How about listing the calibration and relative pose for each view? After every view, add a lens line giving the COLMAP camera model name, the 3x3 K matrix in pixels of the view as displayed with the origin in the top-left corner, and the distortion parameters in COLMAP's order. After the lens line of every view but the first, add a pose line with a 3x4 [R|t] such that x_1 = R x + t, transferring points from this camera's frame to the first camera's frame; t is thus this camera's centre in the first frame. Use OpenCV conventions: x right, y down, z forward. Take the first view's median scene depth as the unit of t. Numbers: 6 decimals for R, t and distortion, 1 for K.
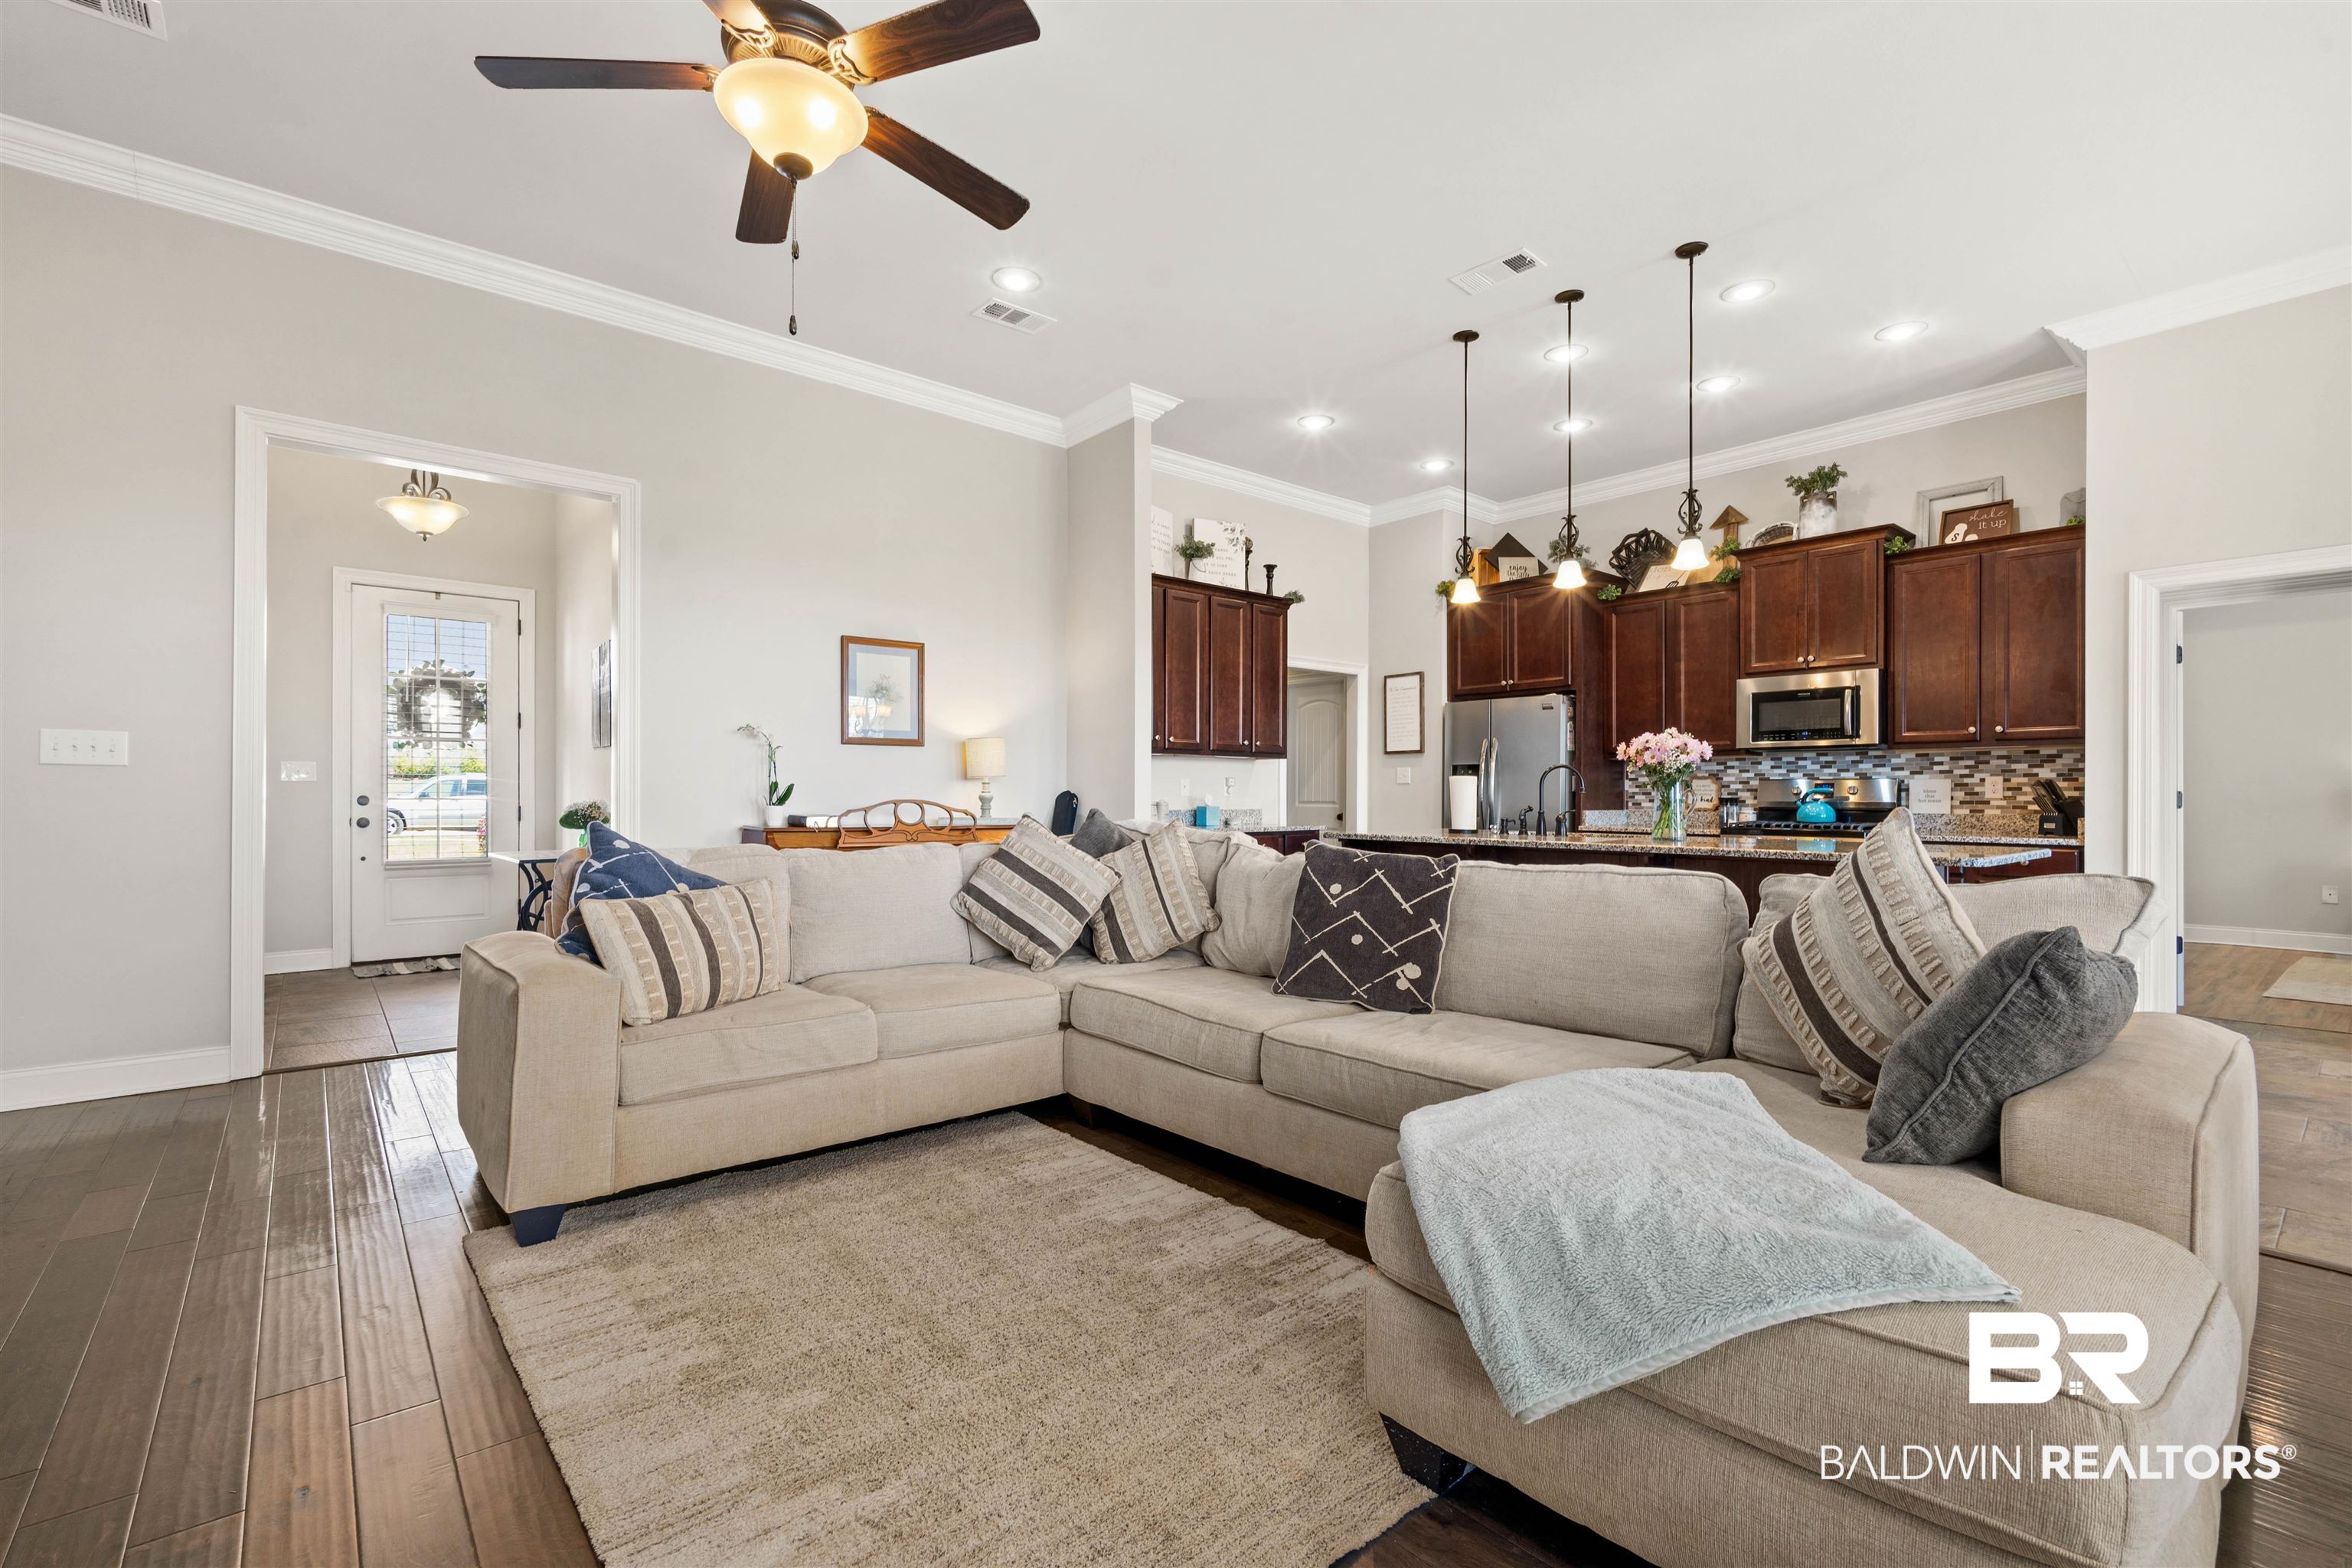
lens RADIAL K [[1032.5, 0, 1172.6], [0, 1032.5, 801.9], [0, 0, 1]] dist [-0.002368, 0.000193]
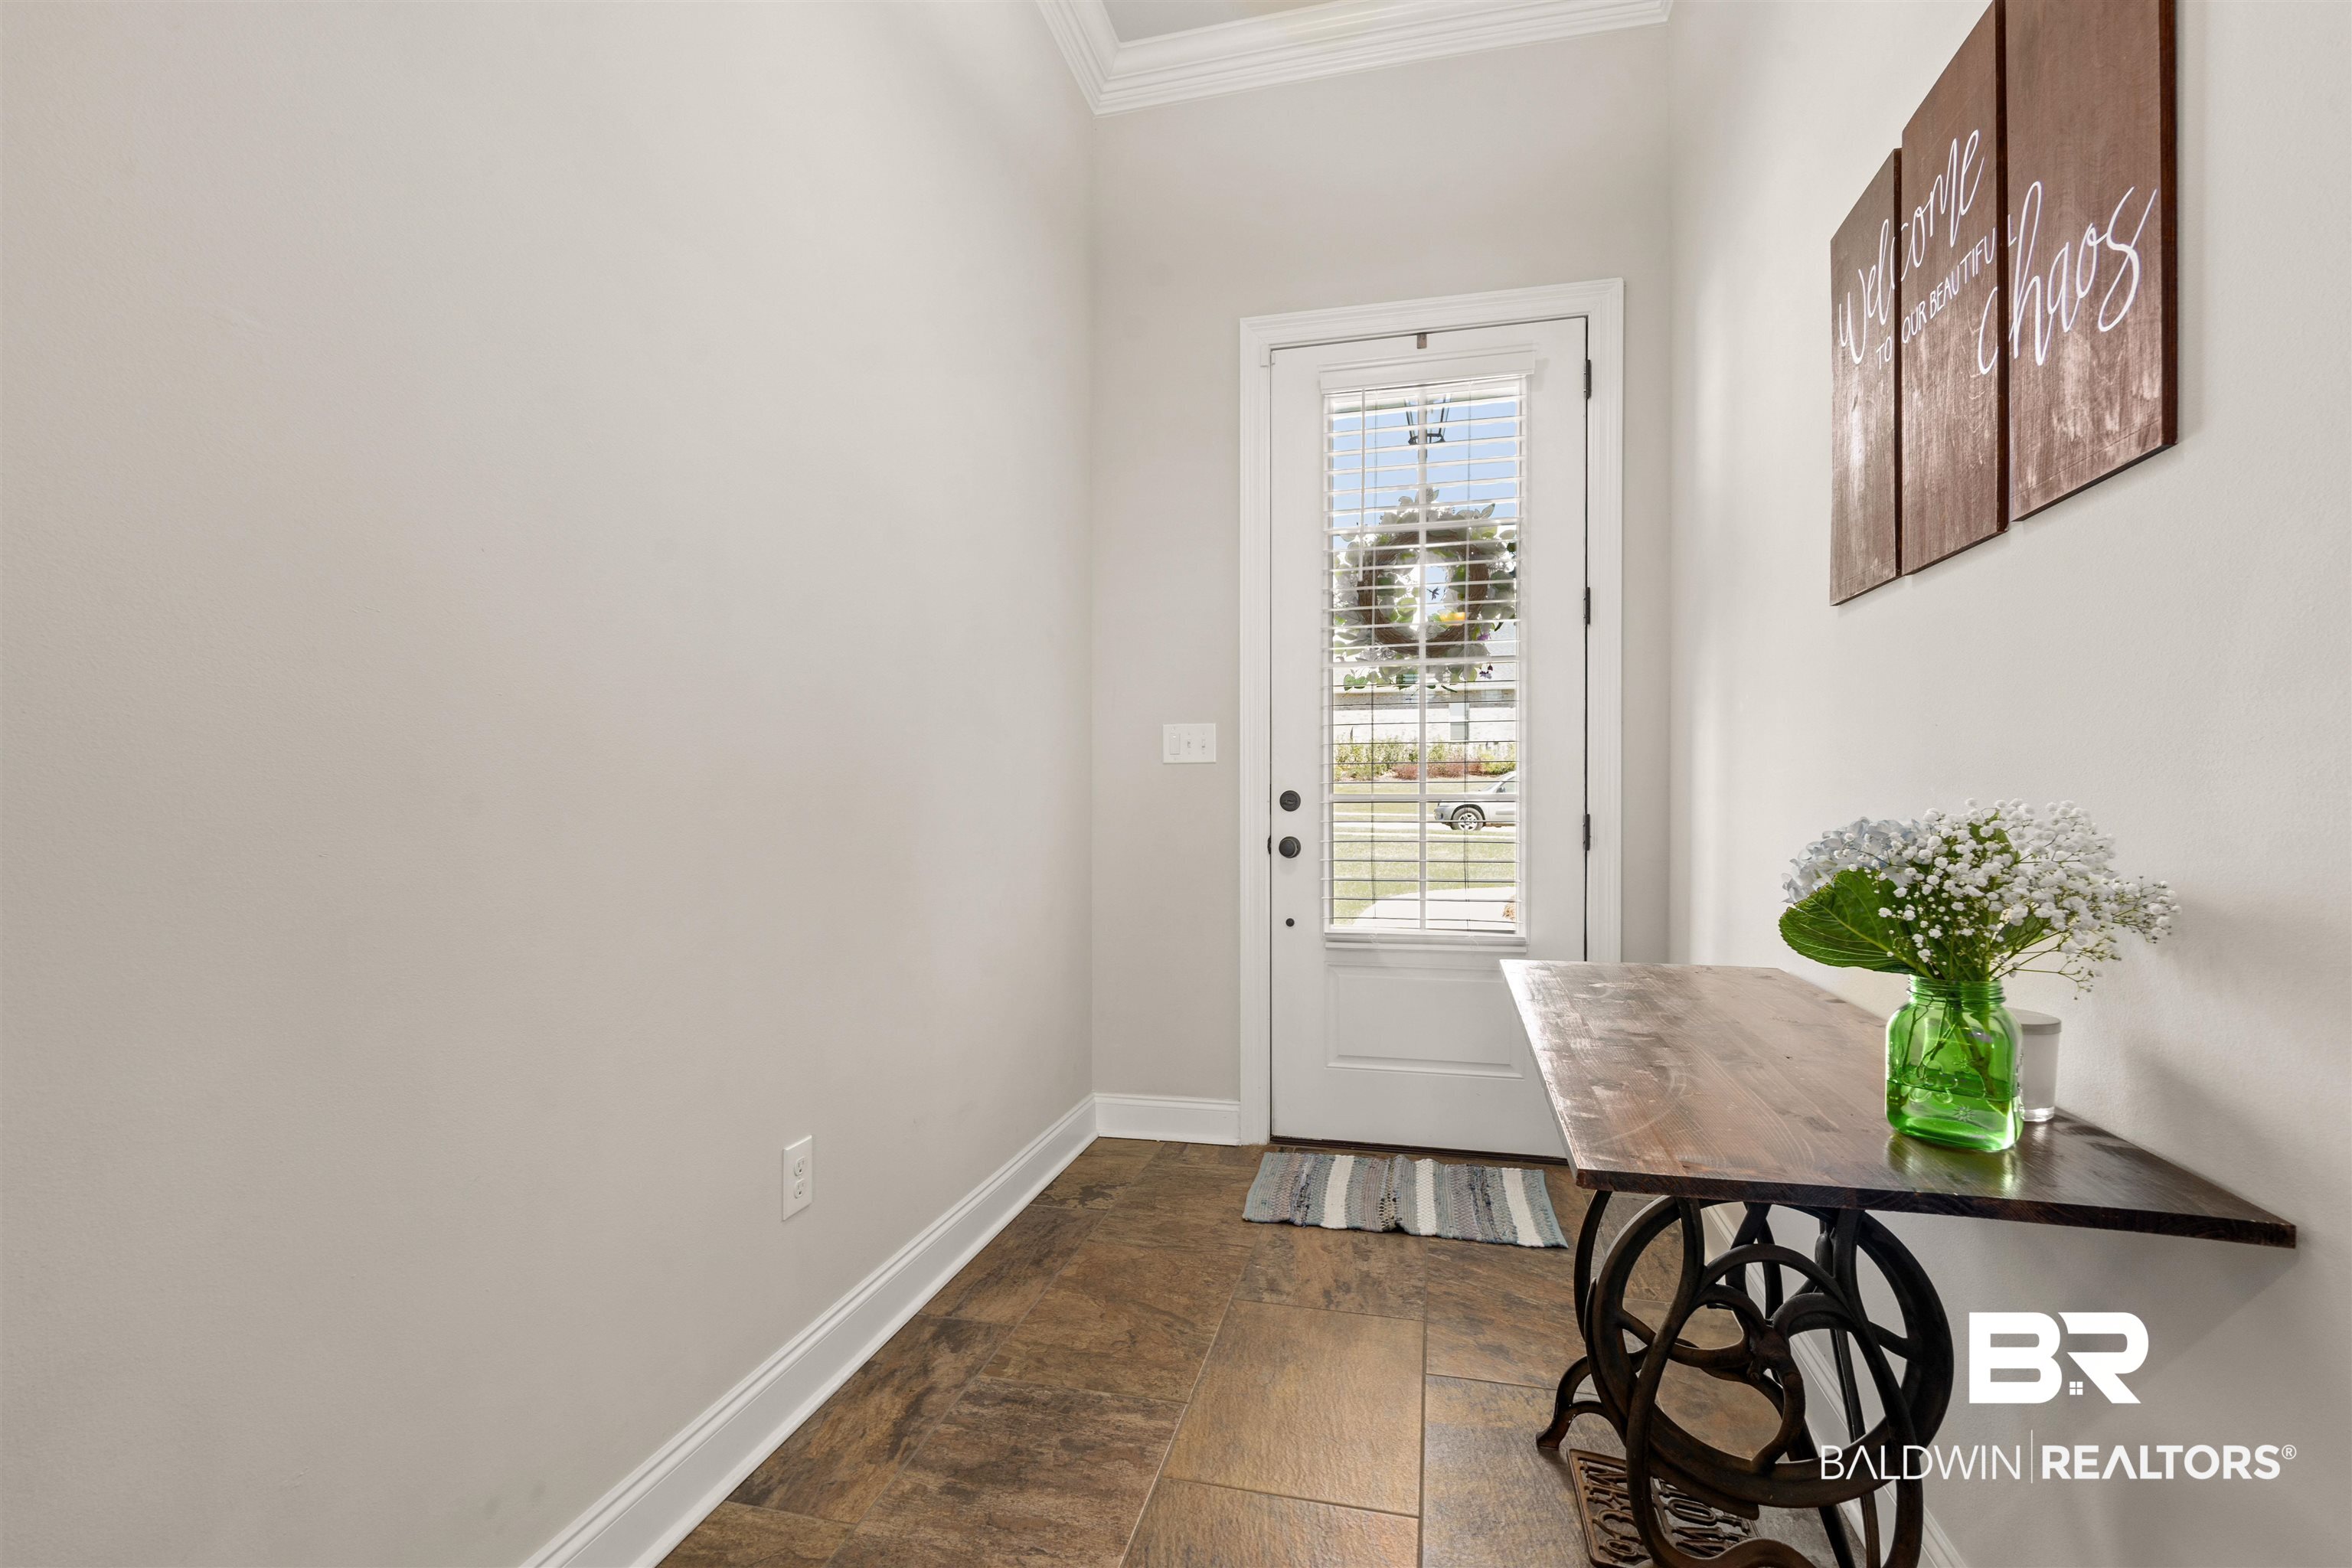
lens RADIAL K [[1032.5, 0, 1178.5], [0, 1032.5, 796.1], [0, 0, 1]] dist [-0.002368, 0.000193]
pose [[0.584749, 0.000906, -0.811214, -0.418862], [0.000598, 0.999999, 0.001548, -0.004098], [0.811214, -0.001390, 0.584748, 0.664564]]
